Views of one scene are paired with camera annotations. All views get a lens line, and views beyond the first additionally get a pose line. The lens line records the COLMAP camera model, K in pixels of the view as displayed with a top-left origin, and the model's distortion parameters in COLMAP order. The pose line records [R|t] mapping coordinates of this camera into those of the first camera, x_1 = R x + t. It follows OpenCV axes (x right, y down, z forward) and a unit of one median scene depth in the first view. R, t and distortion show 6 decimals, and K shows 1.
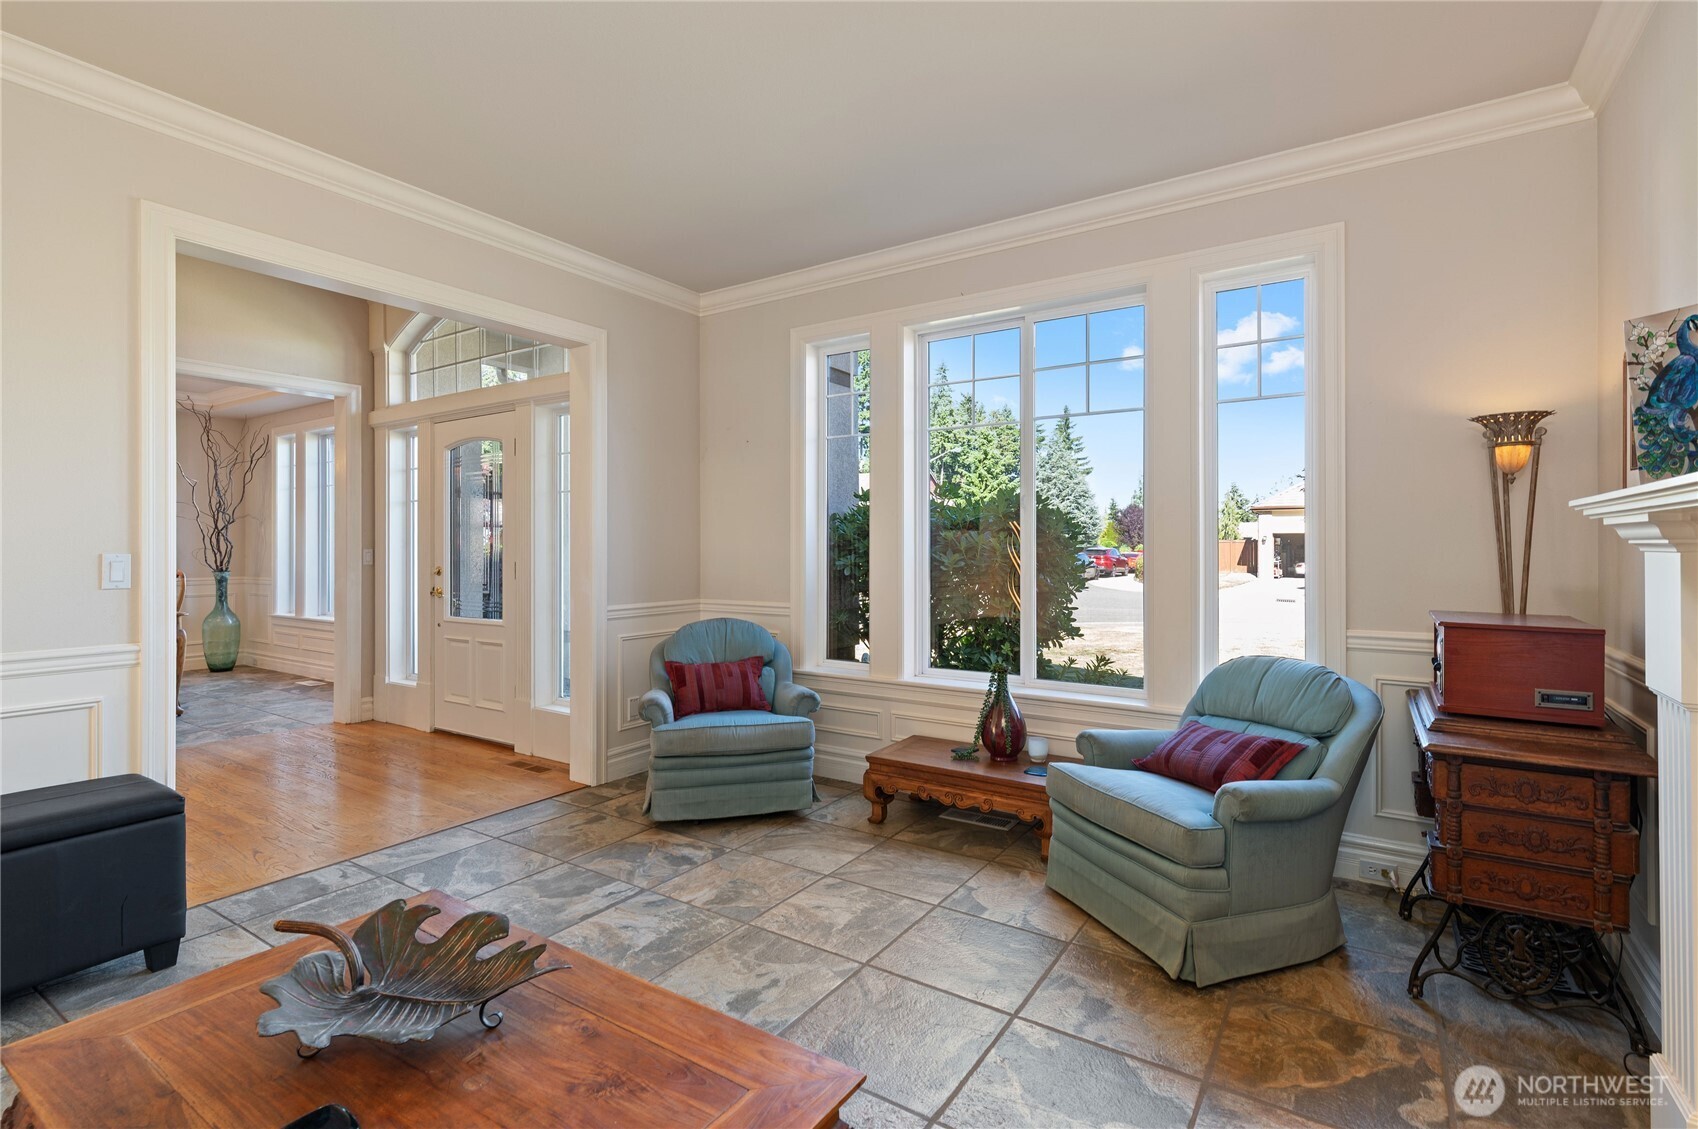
lens RADIAL K [[791.1, 0, 849.0], [0, 791.1, 564.5], [0, 0, 1]] dist [0.022386, 0.000103]
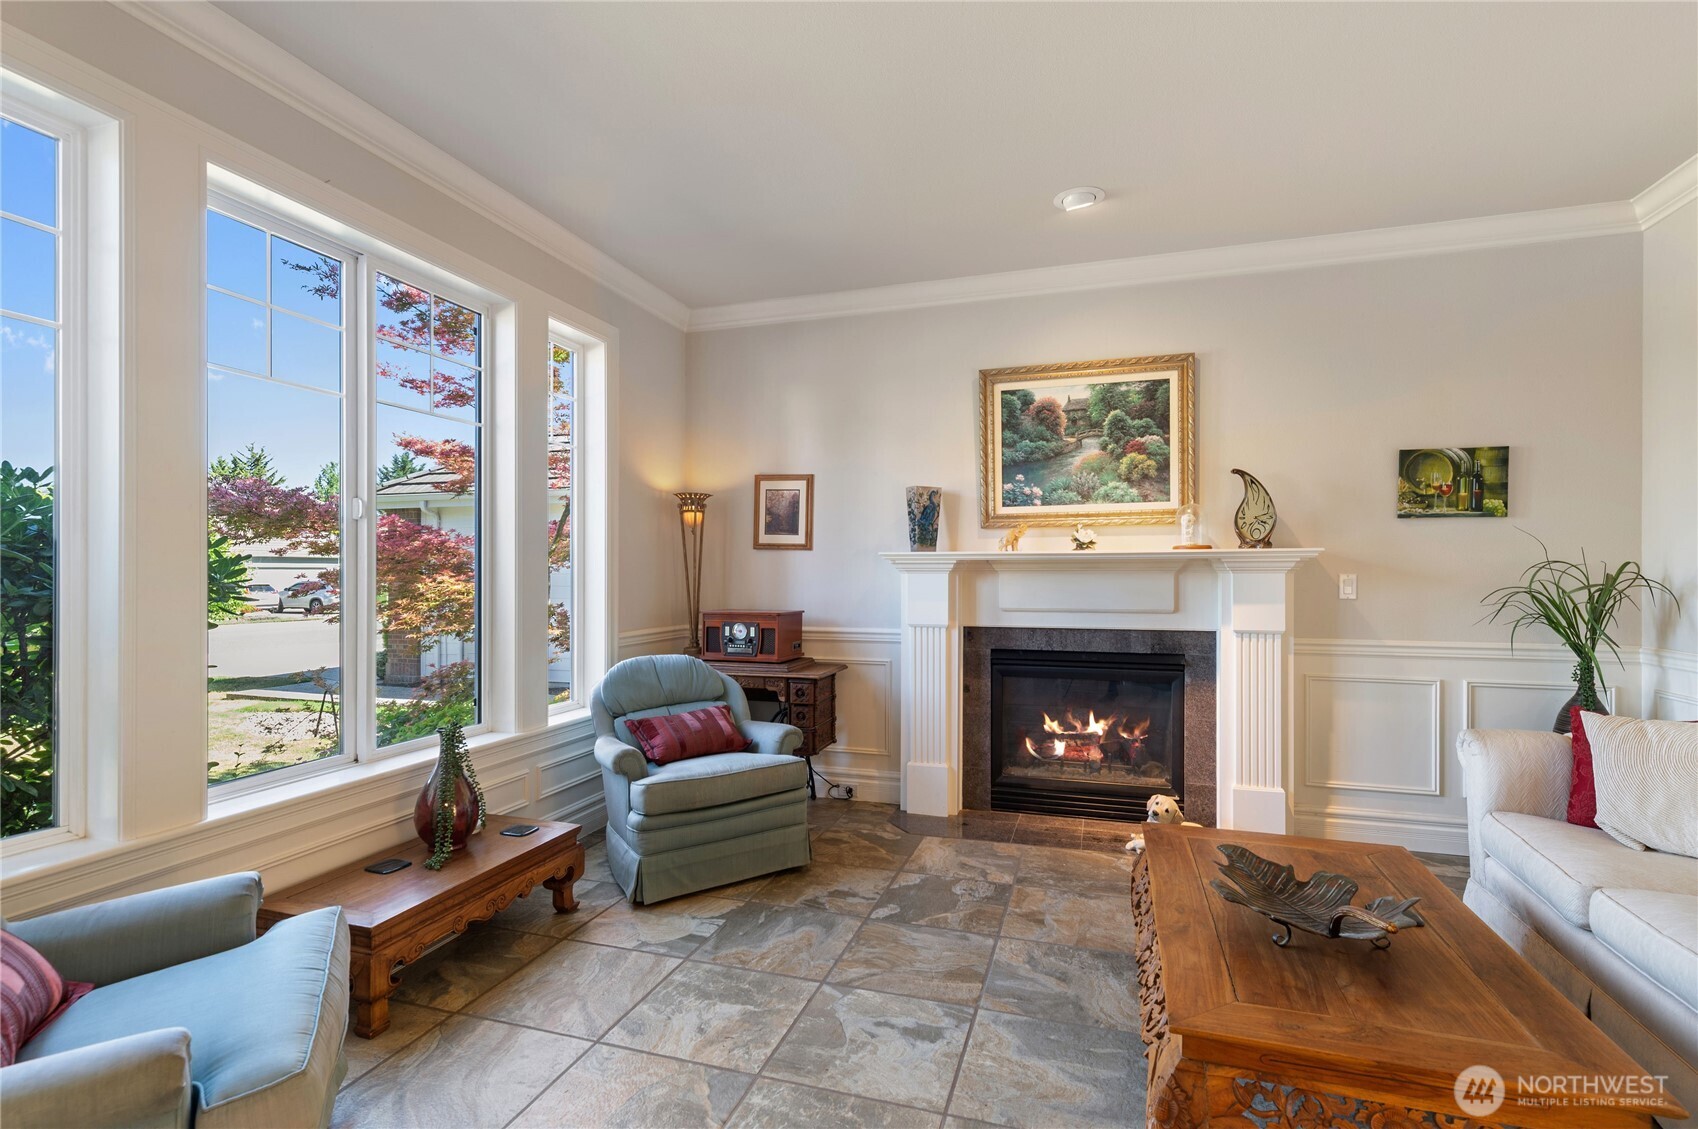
lens RADIAL K [[798.4, 0, 848.0], [0, 798.4, 575.4], [0, 0, 1]] dist [0.003484, 0.000567]
pose [[-0.265358, -0.001533, 0.964149, -0.901160], [0.021426, 0.999742, 0.007486, -0.018969], [-0.963912, 0.022644, -0.265257, 1.145939]]
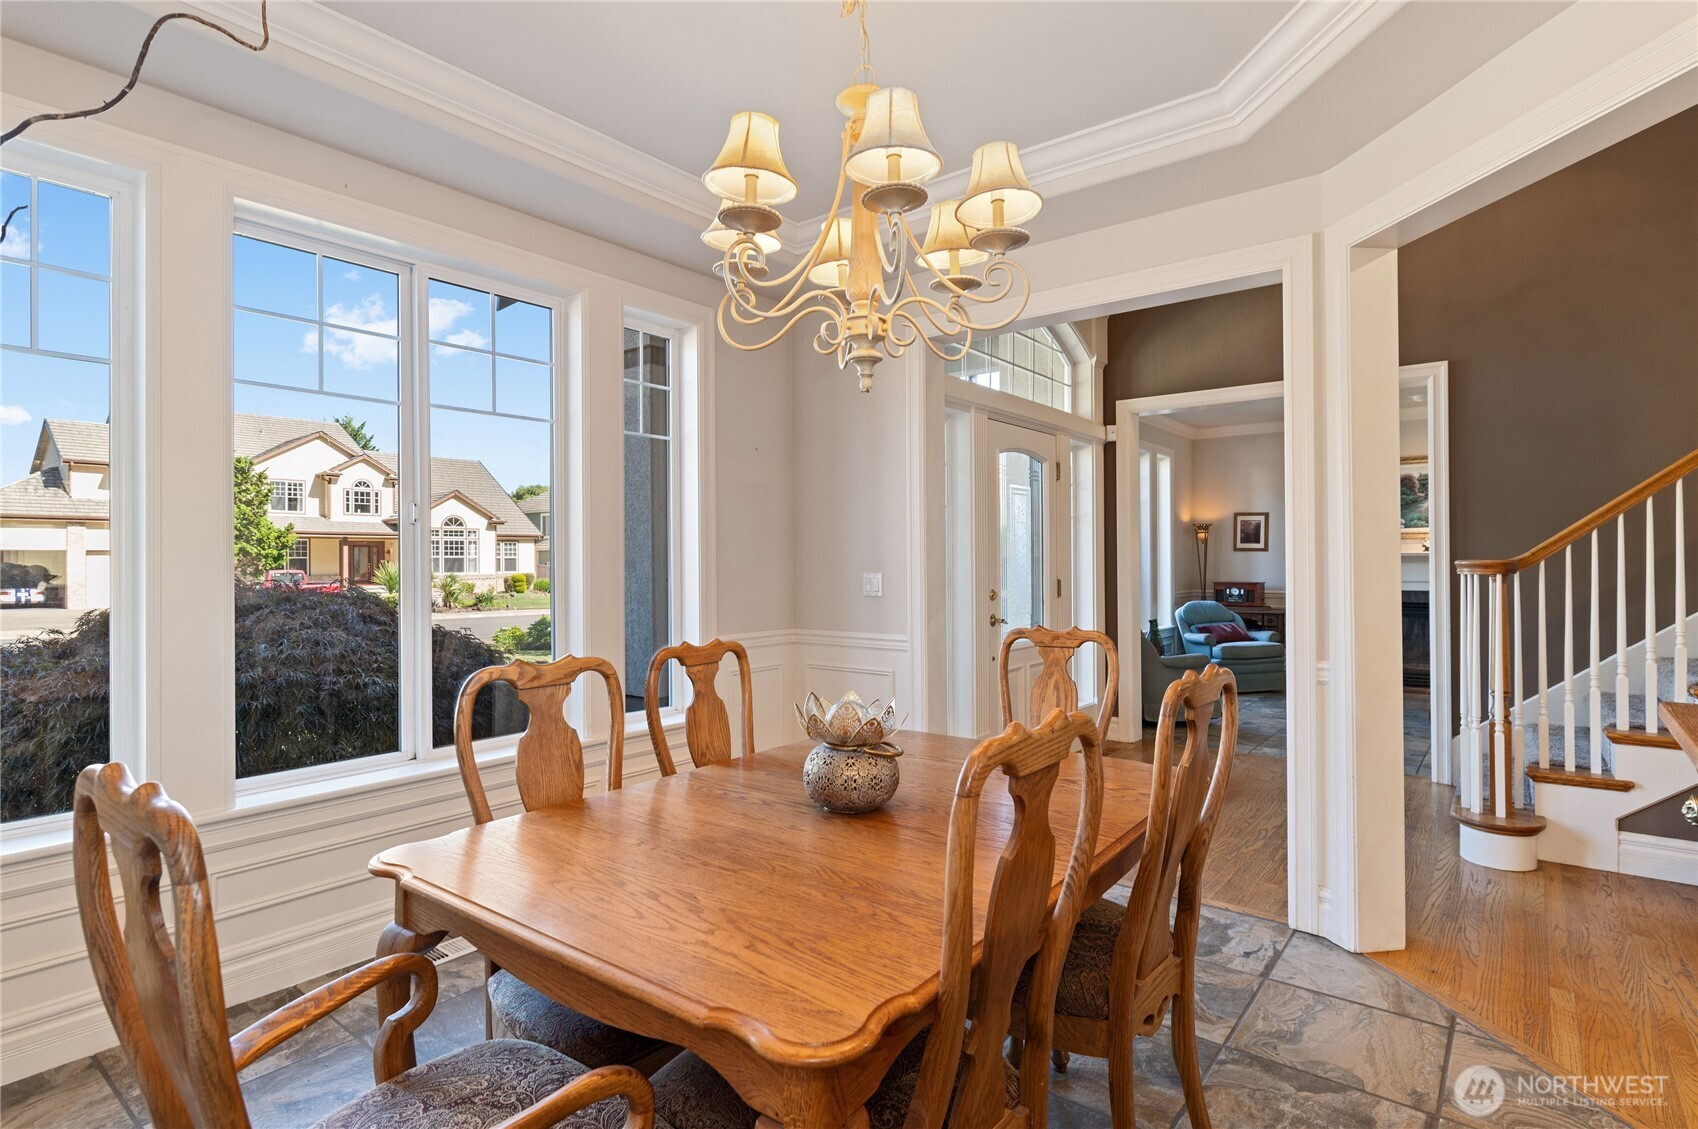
lens RADIAL K [[847.6, 0, 845.6], [0, 847.6, 567.8], [0, 0, 1]] dist [-0.003225, -0.001389]
pose [[0.086175, -0.004604, 0.996269, -2.919912], [0.028022, 0.999605, 0.002195, -0.050516], [-0.995886, 0.027729, 0.086270, 2.226061]]
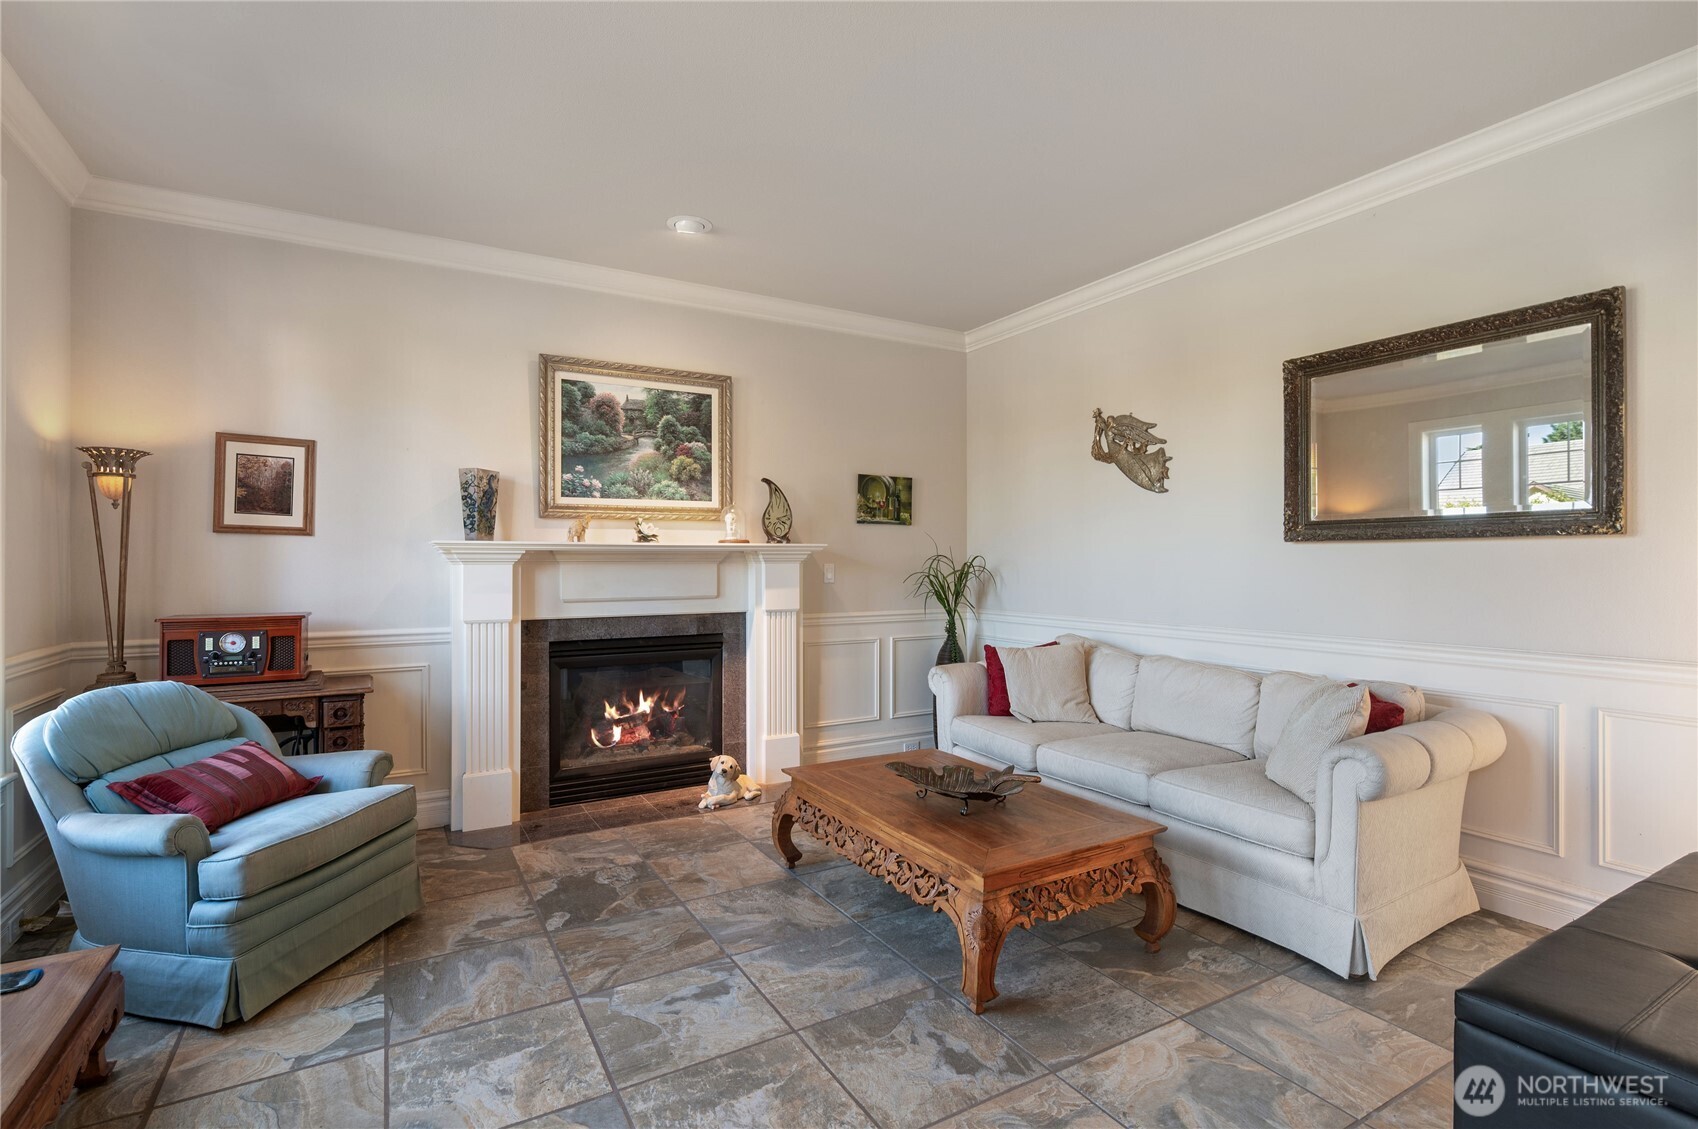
lens RADIAL K [[806.3, 0, 849.0], [0, 806.3, 564.5], [0, 0, 1]] dist [-0.000248, 0.000048]
pose [[-0.895800, 0.003611, 0.444444, -0.656827], [0.013890, 0.999706, 0.019876, -0.027602], [-0.444241, 0.023978, -0.895586, 1.593353]]
